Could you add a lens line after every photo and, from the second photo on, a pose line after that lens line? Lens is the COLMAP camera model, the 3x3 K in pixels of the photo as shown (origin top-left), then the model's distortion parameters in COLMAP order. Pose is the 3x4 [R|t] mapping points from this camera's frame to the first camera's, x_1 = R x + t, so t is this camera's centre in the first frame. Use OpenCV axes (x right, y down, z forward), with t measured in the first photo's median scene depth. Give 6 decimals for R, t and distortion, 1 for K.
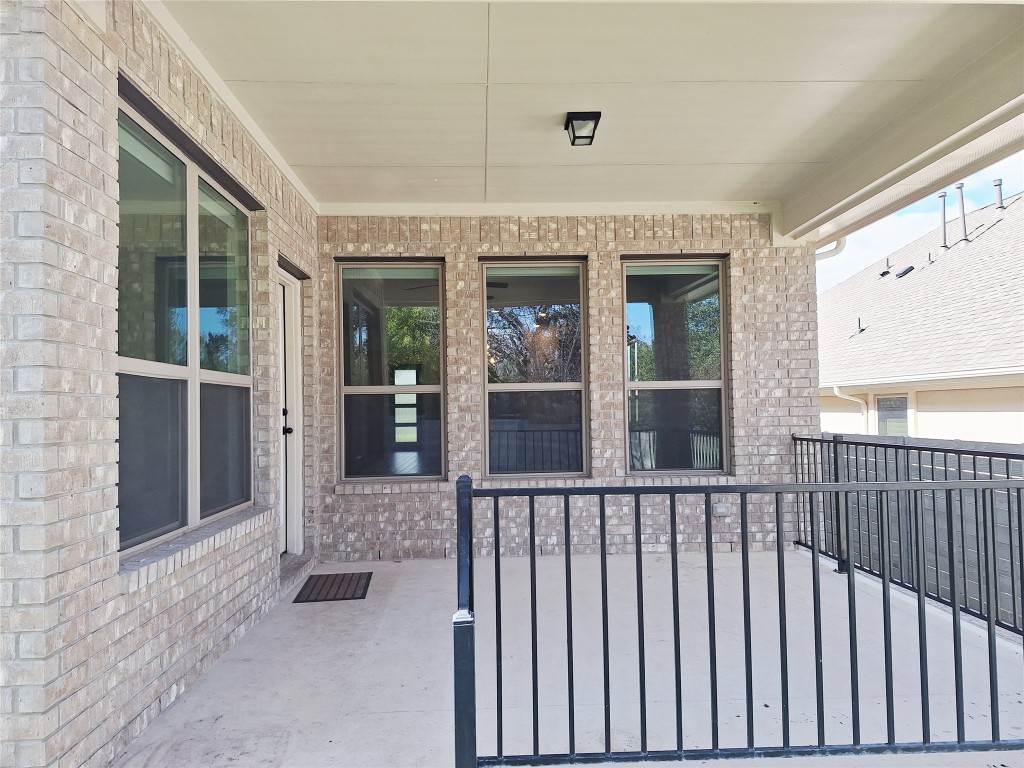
lens RADIAL K [[715.3, 0, 515.6], [0, 715.3, 409.5], [0, 0, 1]] dist [0.057510, -0.003158]
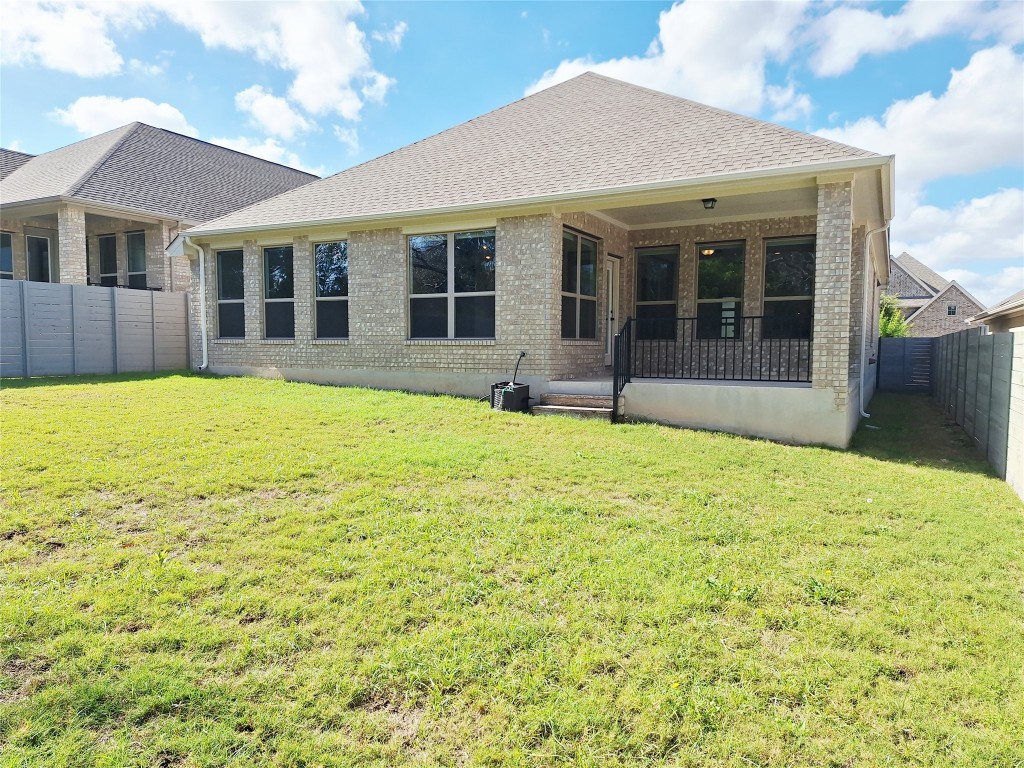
lens RADIAL K [[715.3, 0, 510.1], [0, 715.3, 387.6], [0, 0, 1]] dist [0.057510, -0.003158]
pose [[0.861326, 0.047089, -0.505866, 0.634876], [-0.013633, 0.997479, 0.069637, 0.095678], [0.507870, -0.053084, 0.859797, -1.316991]]
